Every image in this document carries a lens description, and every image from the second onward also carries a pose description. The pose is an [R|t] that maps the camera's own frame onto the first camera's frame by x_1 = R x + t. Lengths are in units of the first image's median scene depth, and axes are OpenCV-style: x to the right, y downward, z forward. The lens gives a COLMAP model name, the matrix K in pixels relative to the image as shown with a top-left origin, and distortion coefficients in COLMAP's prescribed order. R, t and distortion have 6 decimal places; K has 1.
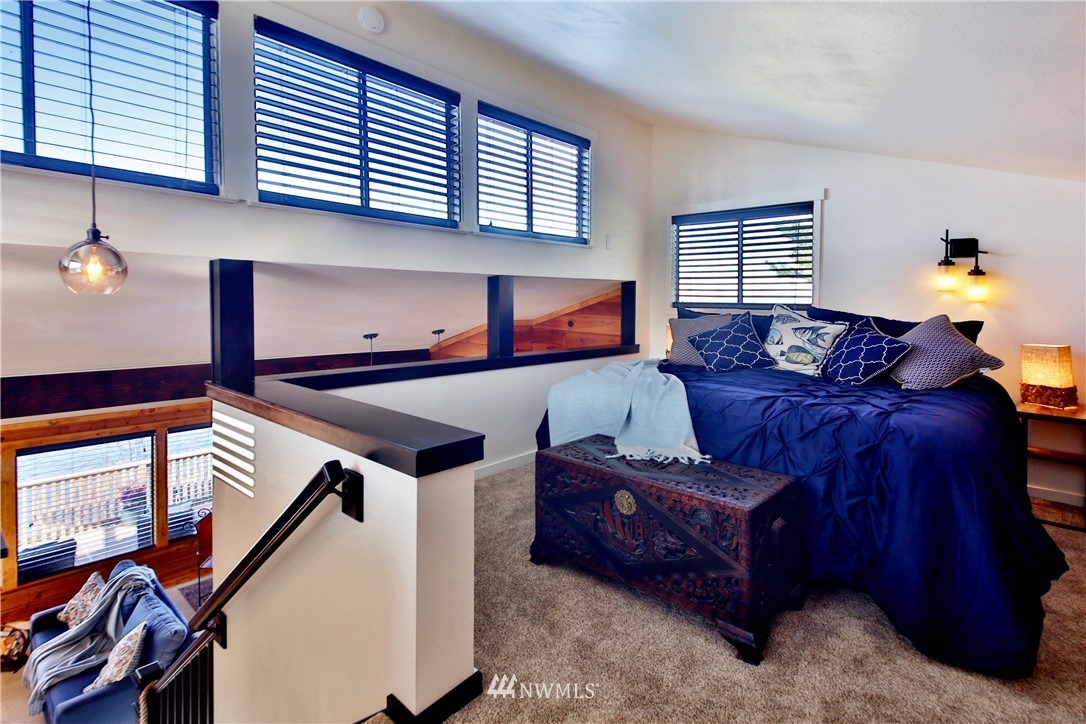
lens RADIAL K [[528.0, 0, 540.8], [0, 528.0, 325.5], [0, 0, 1]] dist [0.028072, -0.000615]
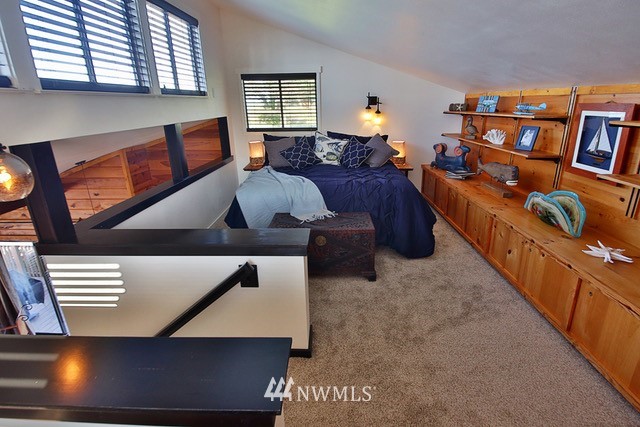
lens RADIAL K [[315.4, 0, 322.2], [0, 315.4, 220.7], [0, 0, 1]] dist [0.026439, -0.028897]
pose [[0.752980, -0.242591, 0.611695, -0.392341], [0.051080, 0.948309, 0.313210, -0.100452], [-0.656058, -0.204596, 0.726449, 0.033146]]
